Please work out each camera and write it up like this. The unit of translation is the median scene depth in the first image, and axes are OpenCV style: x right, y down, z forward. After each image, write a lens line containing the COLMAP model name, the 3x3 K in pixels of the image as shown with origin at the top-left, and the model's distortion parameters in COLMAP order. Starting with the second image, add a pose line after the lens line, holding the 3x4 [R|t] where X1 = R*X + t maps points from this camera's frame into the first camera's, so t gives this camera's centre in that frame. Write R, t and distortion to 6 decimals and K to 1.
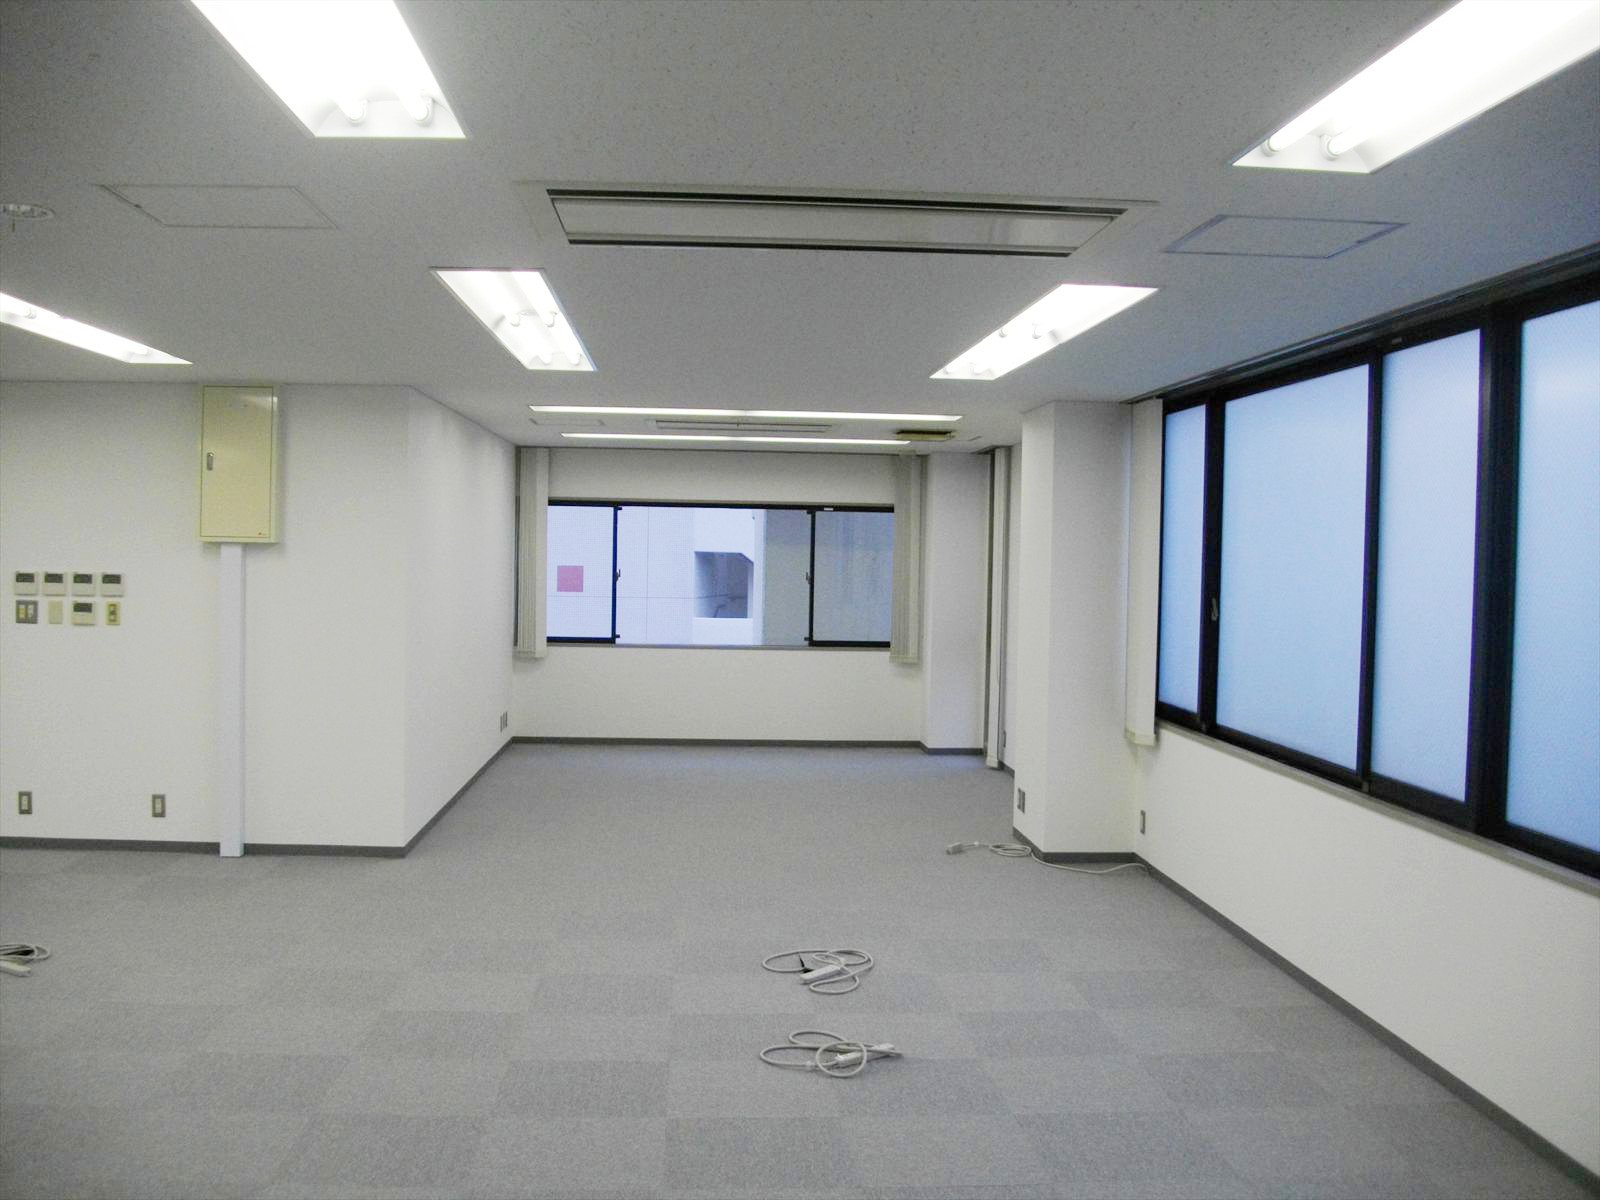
lens RADIAL K [[1473.9, 0, 800.0], [0, 1473.9, 600.0], [0, 0, 1]] dist [-0.004222, -0.460418]
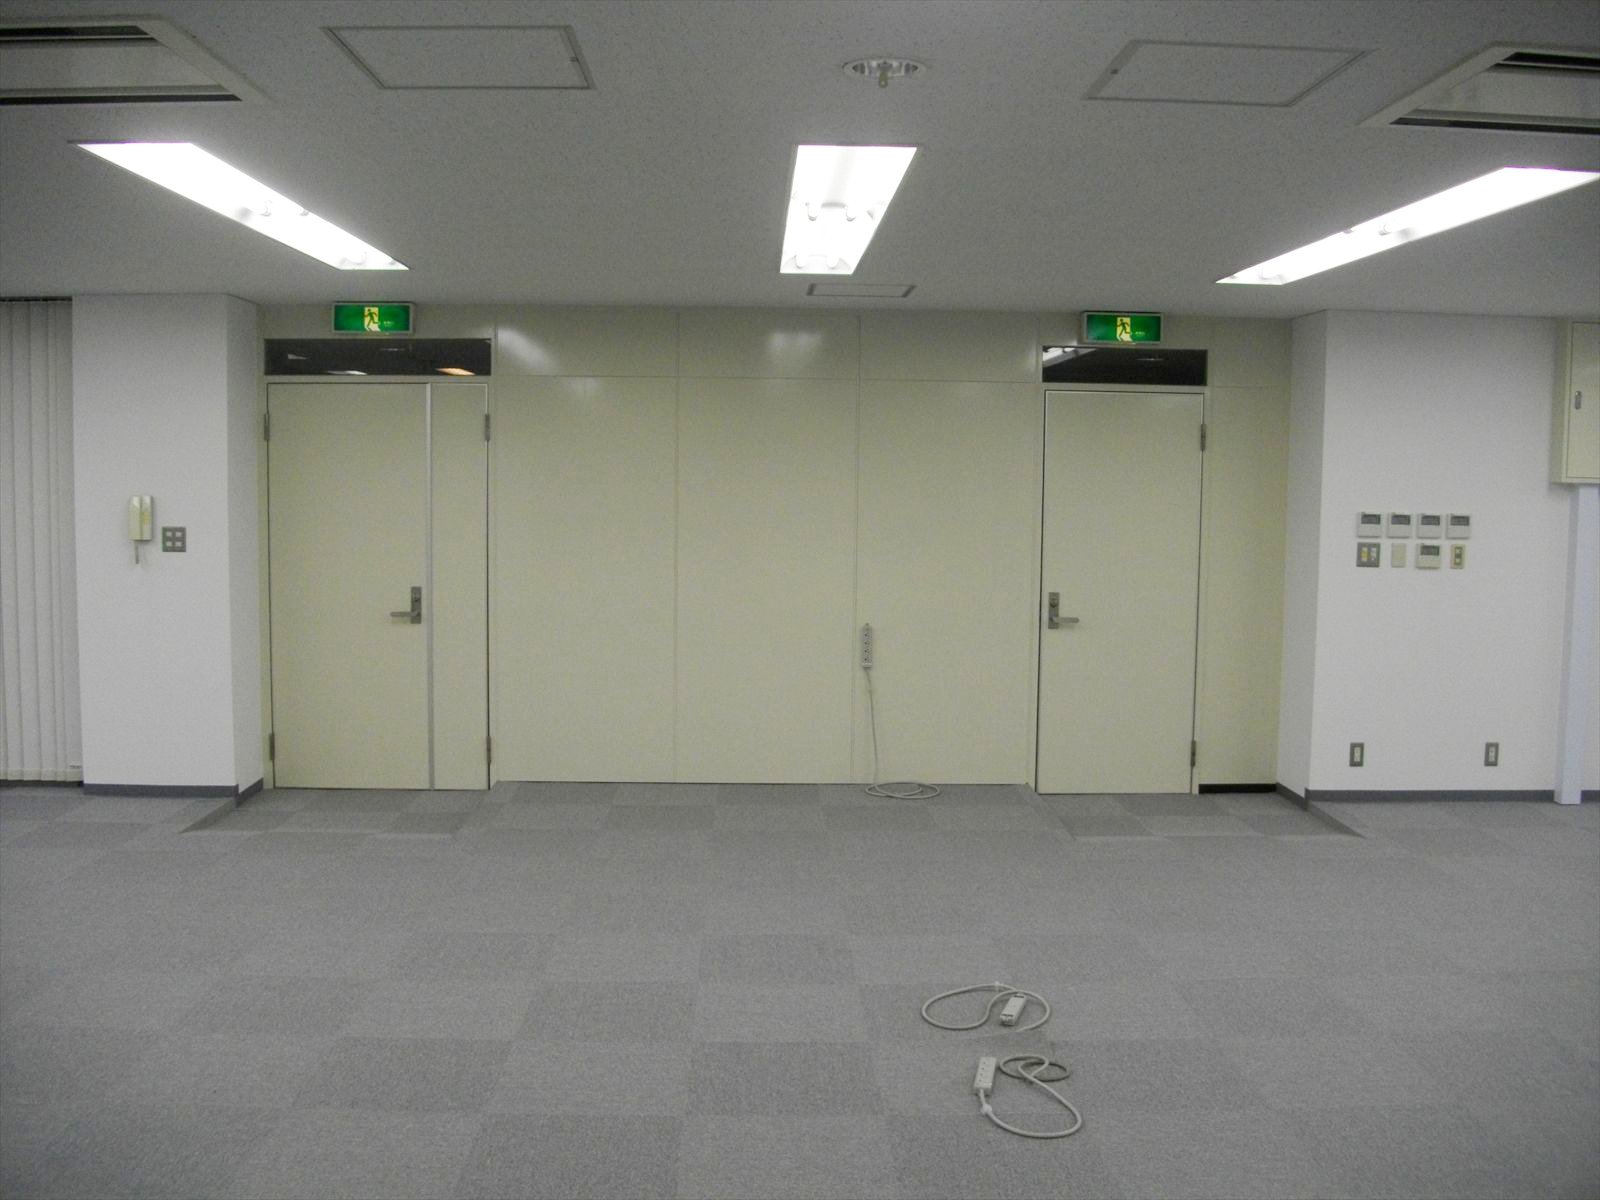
lens RADIAL K [[1657.4, 0, 800.0], [0, 1657.4, 600.0], [0, 0, 1]] dist [-0.002109, -0.007333]
pose [[0.998600, 0.001589, -0.052880, -0.865363], [0.000530, 0.999198, 0.040039, -0.006159], [0.052901, -0.040011, 0.997798, -0.140670]]
